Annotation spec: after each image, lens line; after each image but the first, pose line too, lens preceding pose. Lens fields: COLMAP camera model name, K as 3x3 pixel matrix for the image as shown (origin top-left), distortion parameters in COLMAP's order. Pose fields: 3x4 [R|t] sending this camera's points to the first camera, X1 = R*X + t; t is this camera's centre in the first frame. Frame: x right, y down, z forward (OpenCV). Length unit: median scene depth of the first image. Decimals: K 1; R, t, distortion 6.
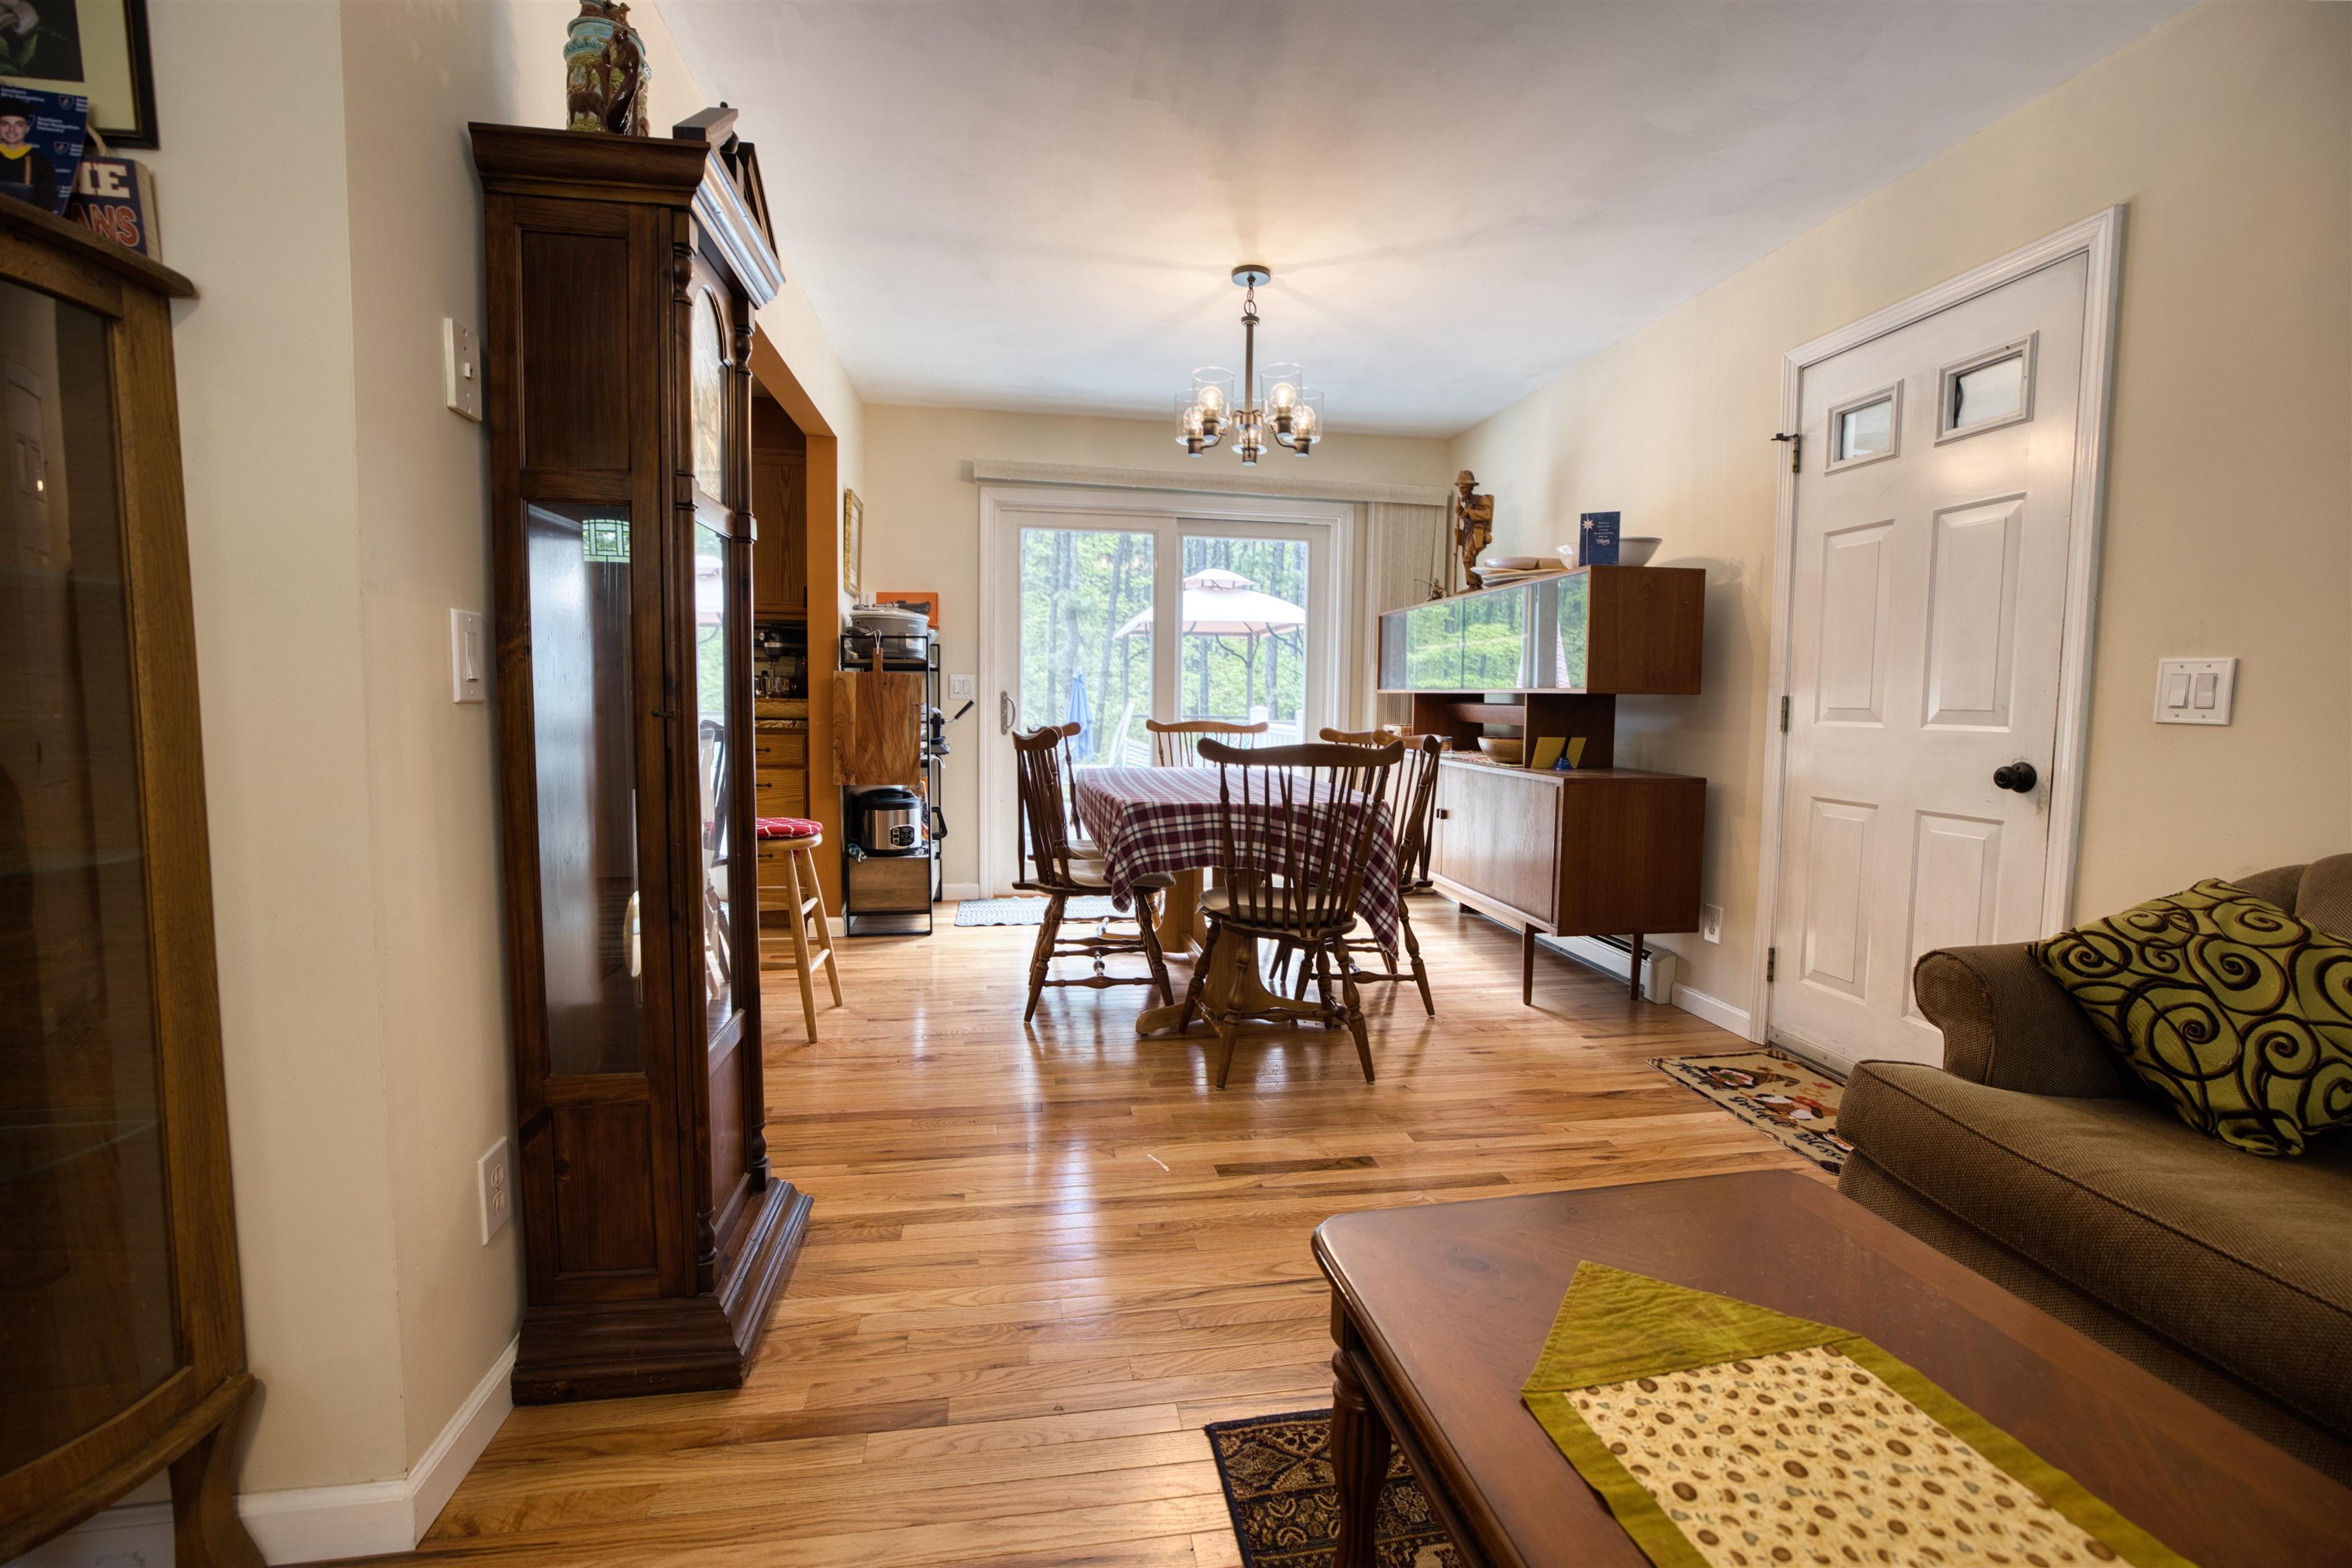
lens RADIAL K [[987.7, 0, 1185.7], [0, 987.7, 760.7], [0, 0, 1]] dist [-0.018373, 0.000622]
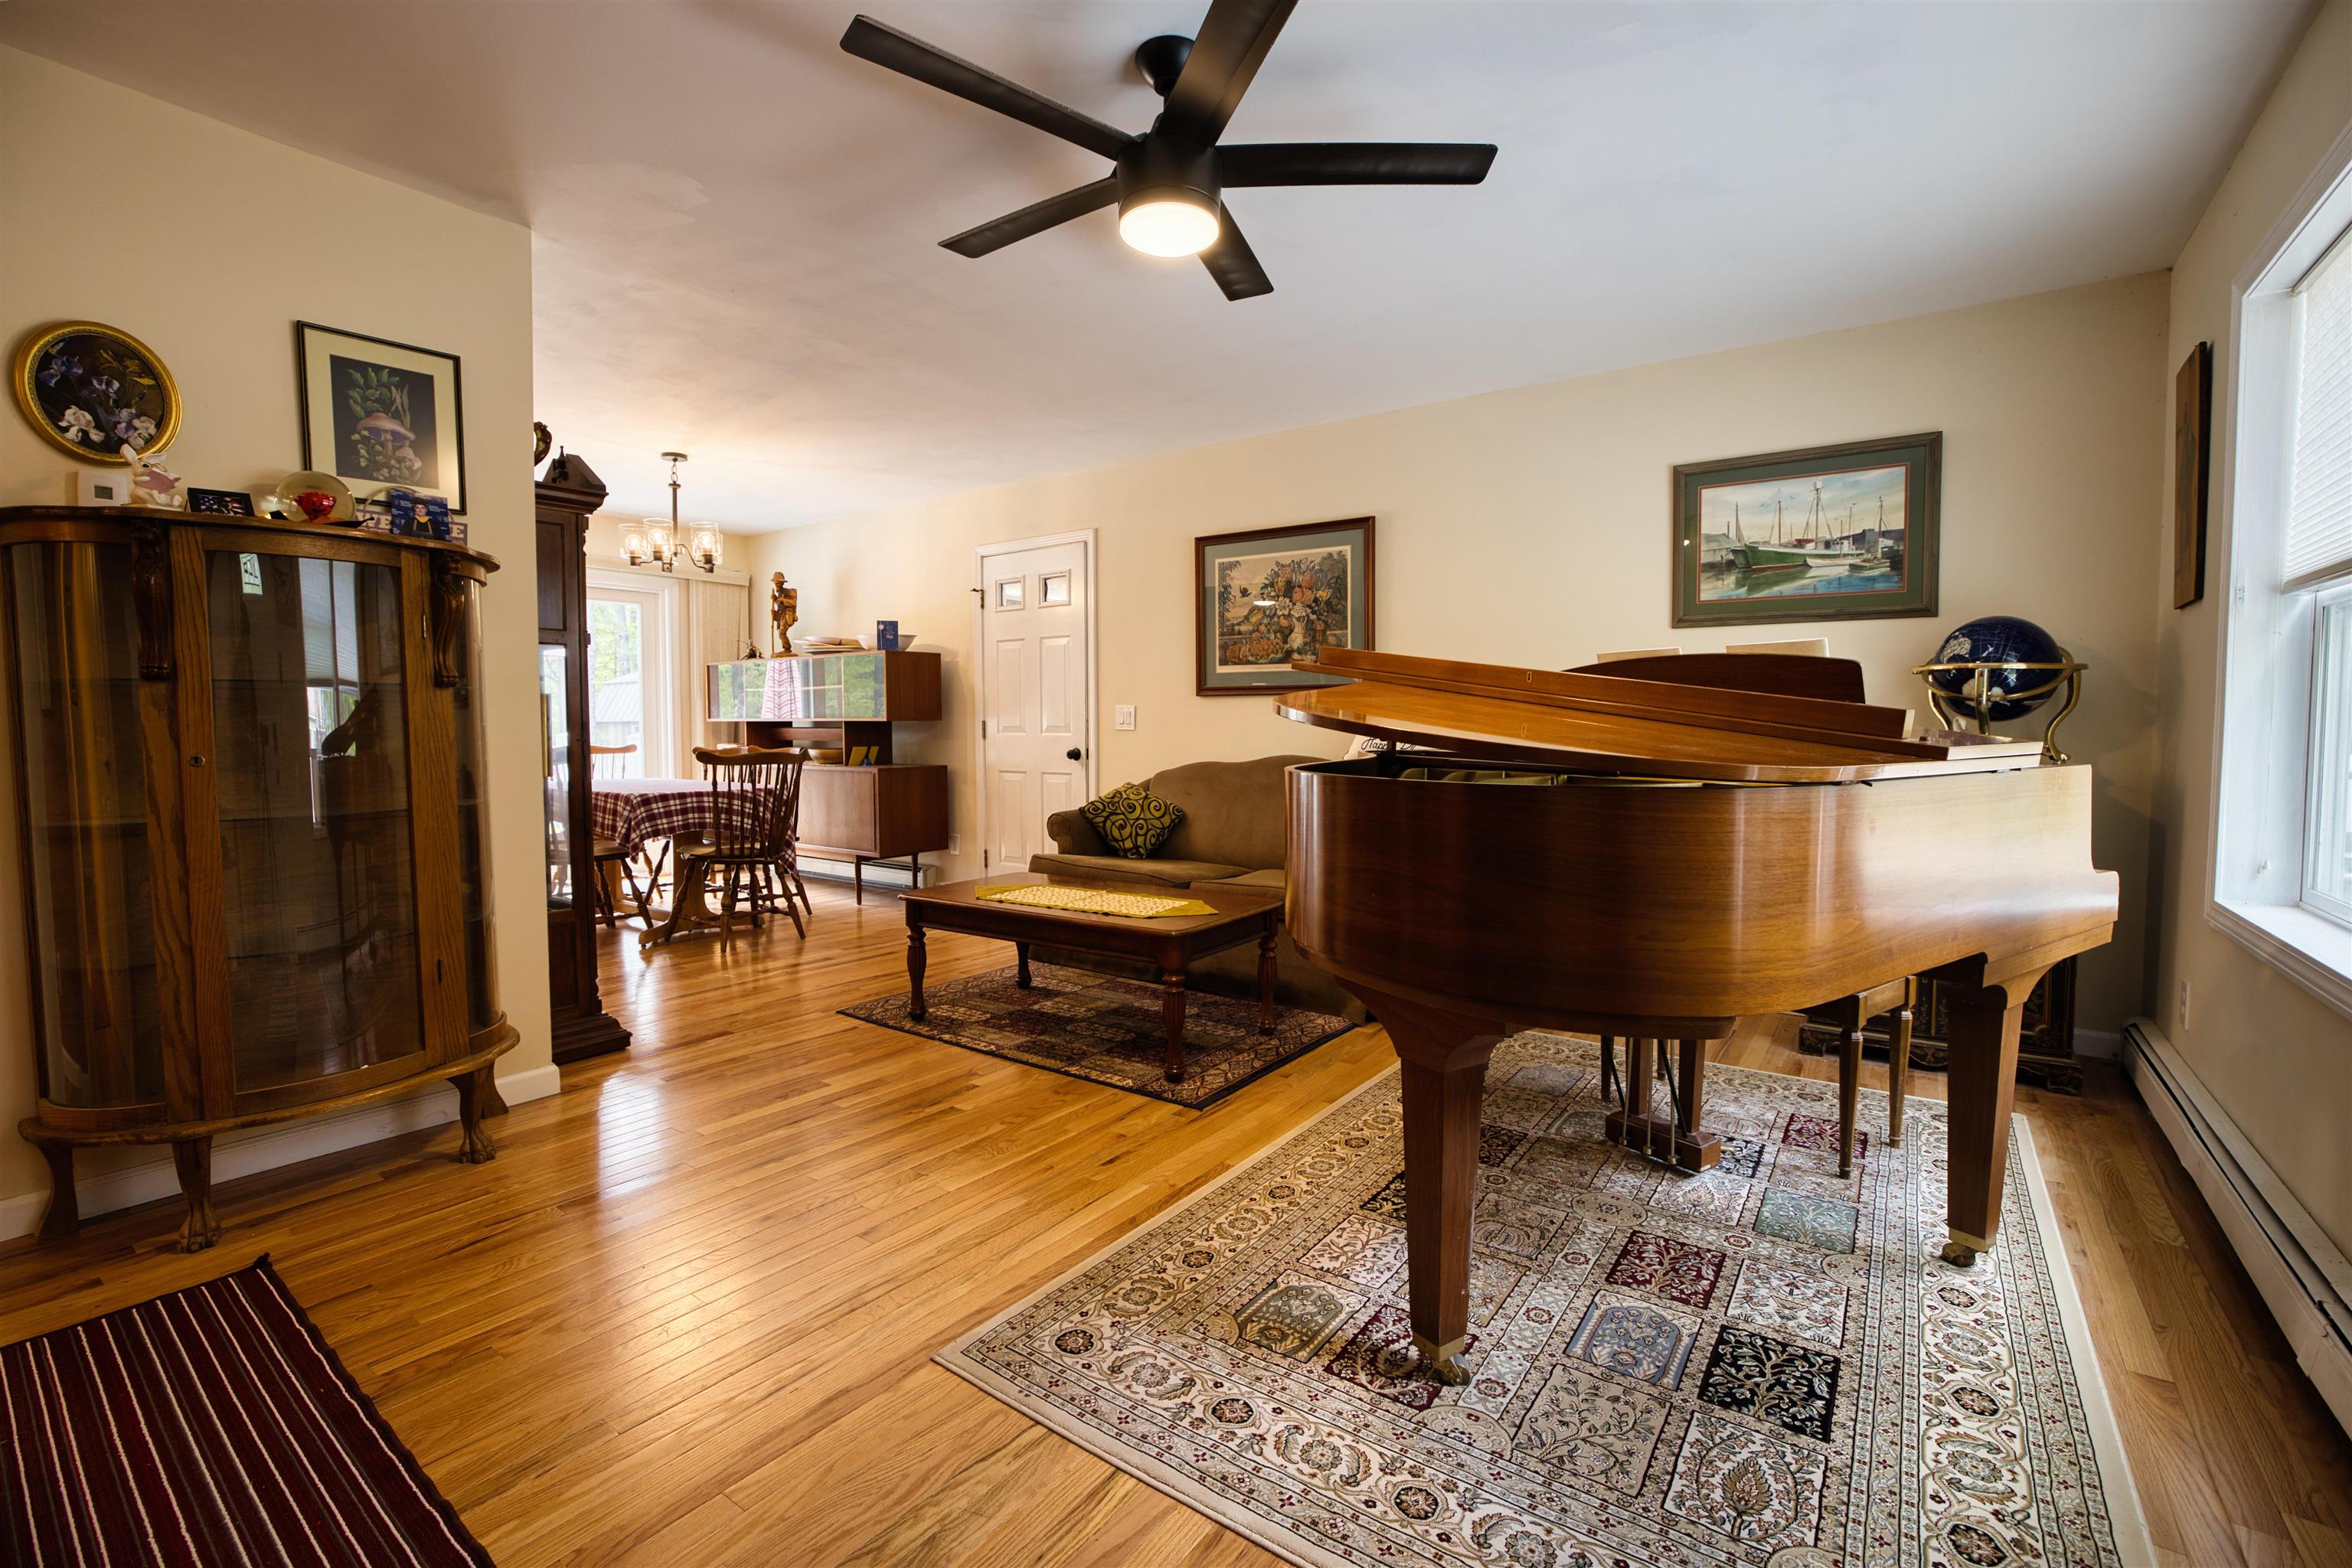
lens RADIAL K [[987.7, 0, 1185.7], [0, 987.7, 760.7], [0, 0, 1]] dist [-0.018373, 0.000622]
pose [[0.695042, -0.045823, 0.717507, -0.384643], [0.058705, 0.998252, 0.006886, 0.017769], [-0.716568, 0.037335, 0.696517, -0.484333]]
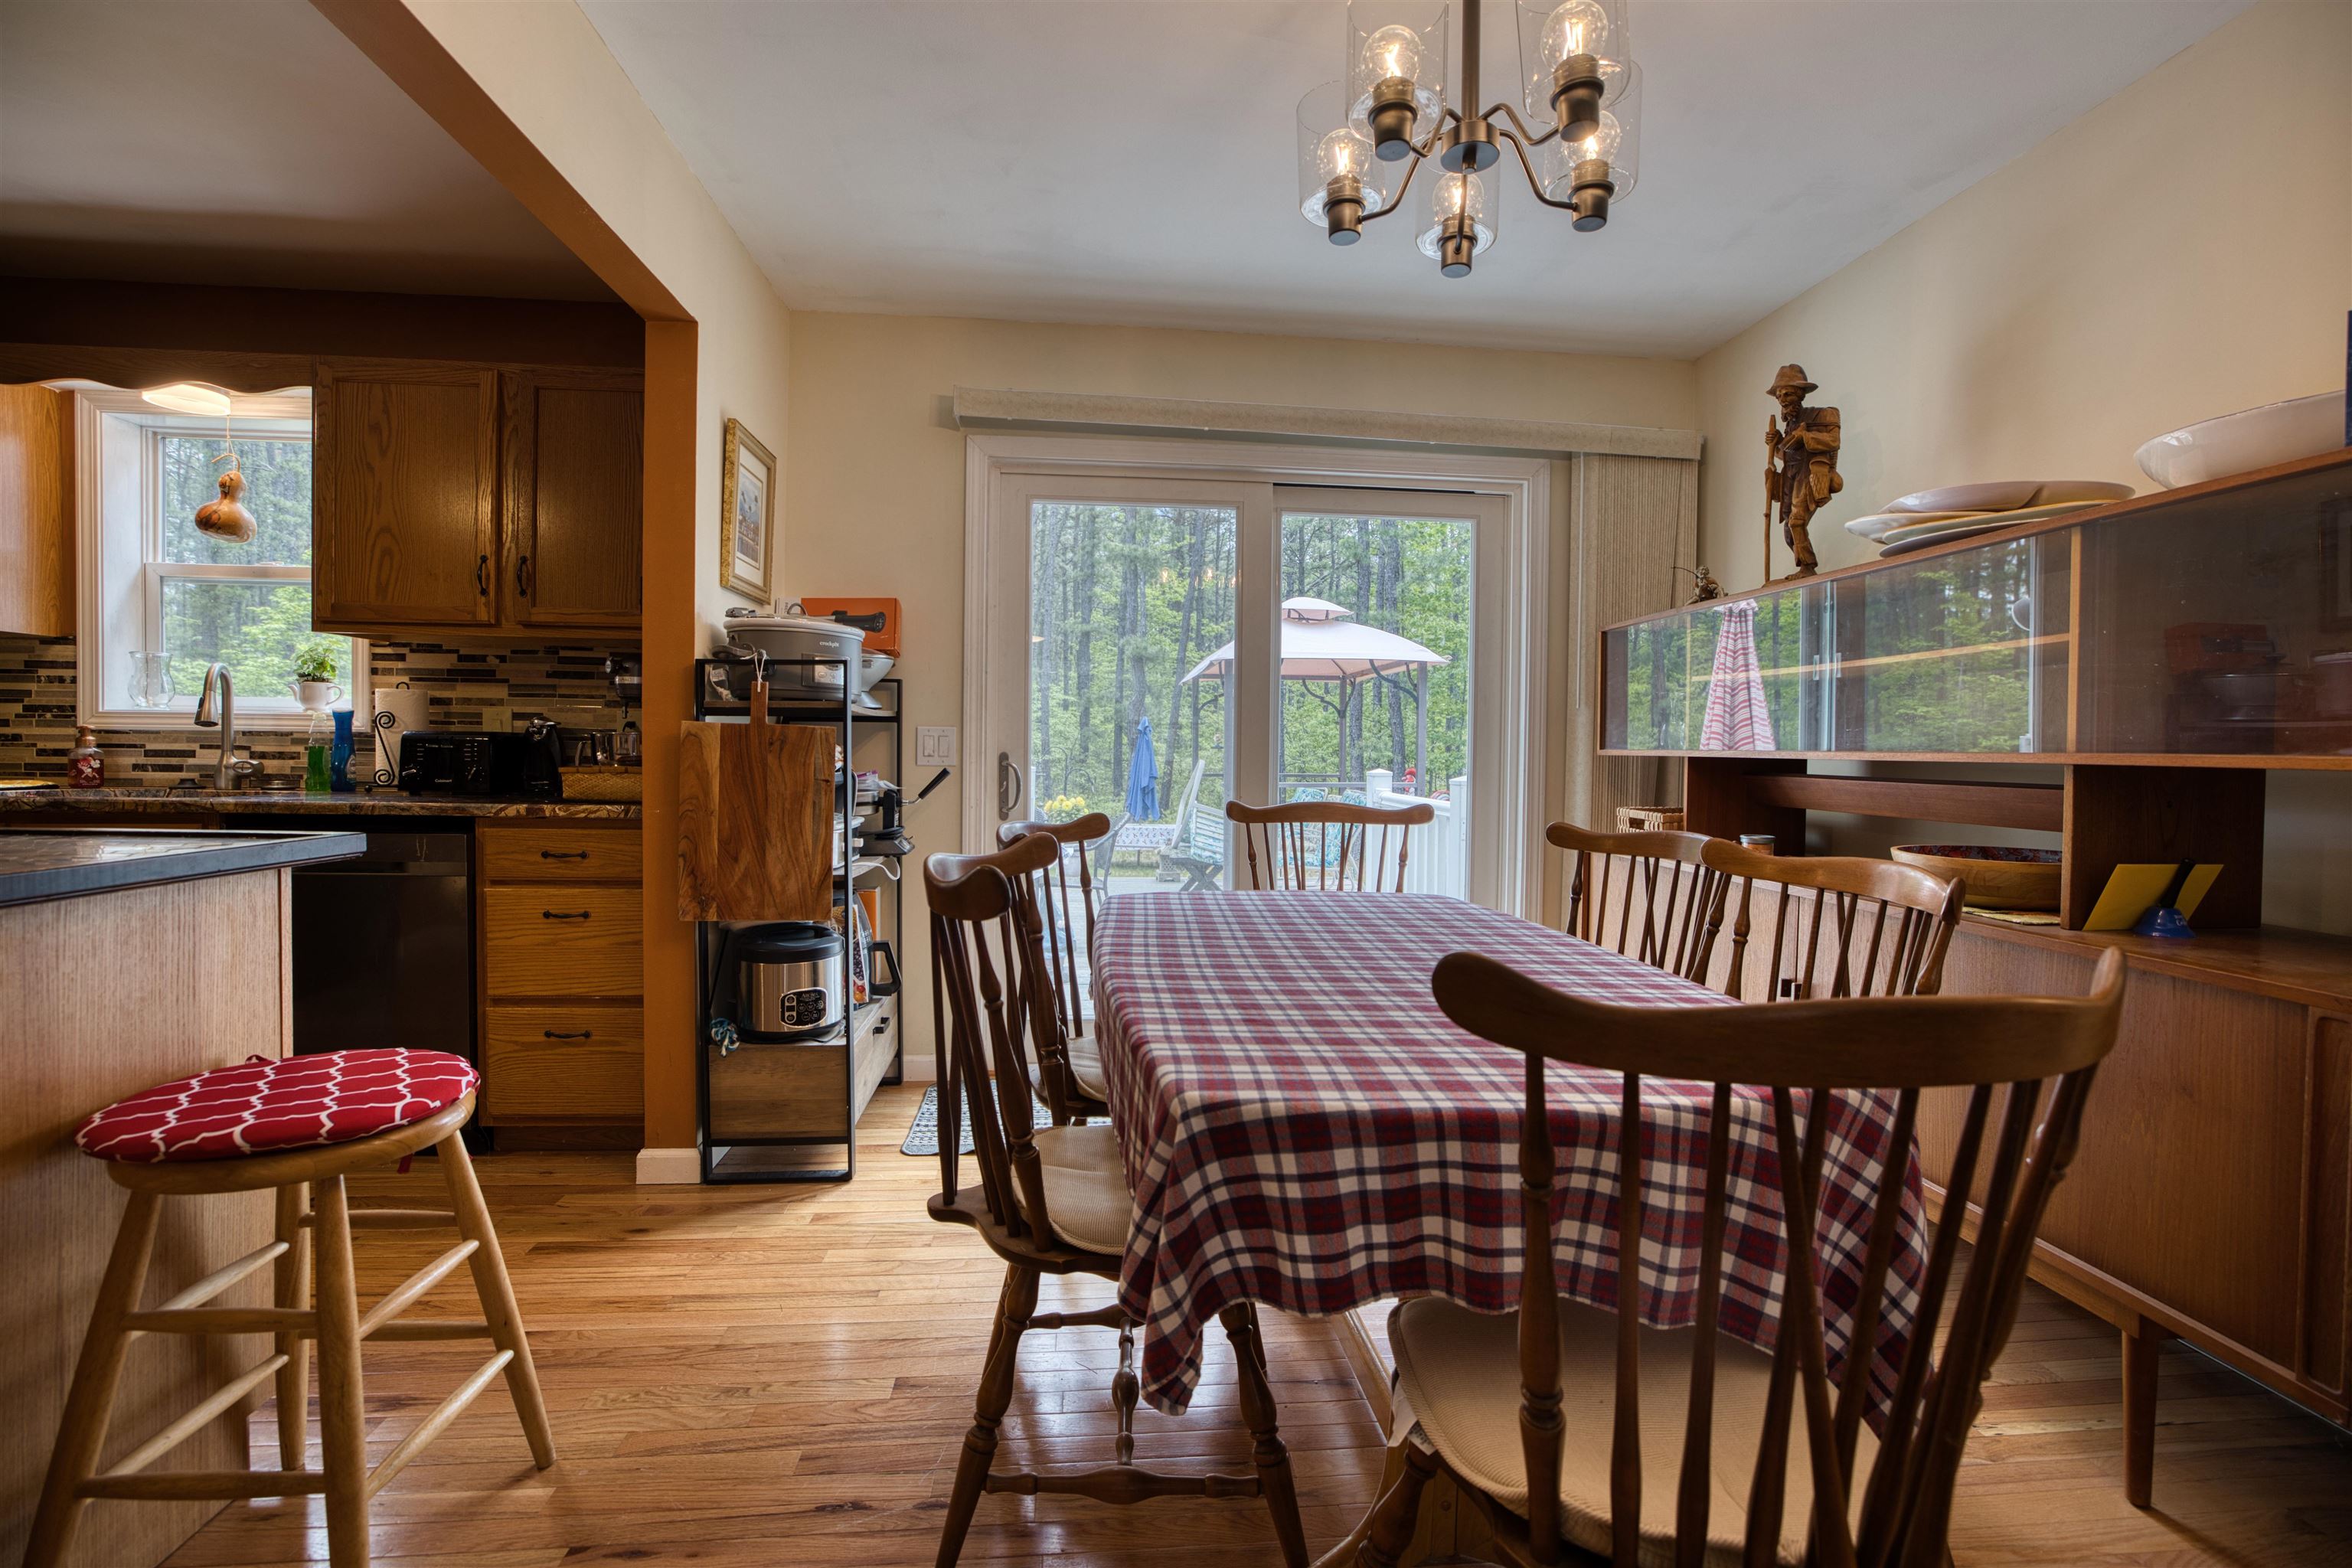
lens RADIAL K [[987.7, 0, 1185.7], [0, 987.7, 760.7], [0, 0, 1]] dist [-0.018373, 0.000622]
pose [[0.997472, -0.000787, -0.071056, -0.024368], [-0.002885, 0.998666, -0.051560, -0.039111], [0.071001, 0.051634, 0.996139, 0.446753]]
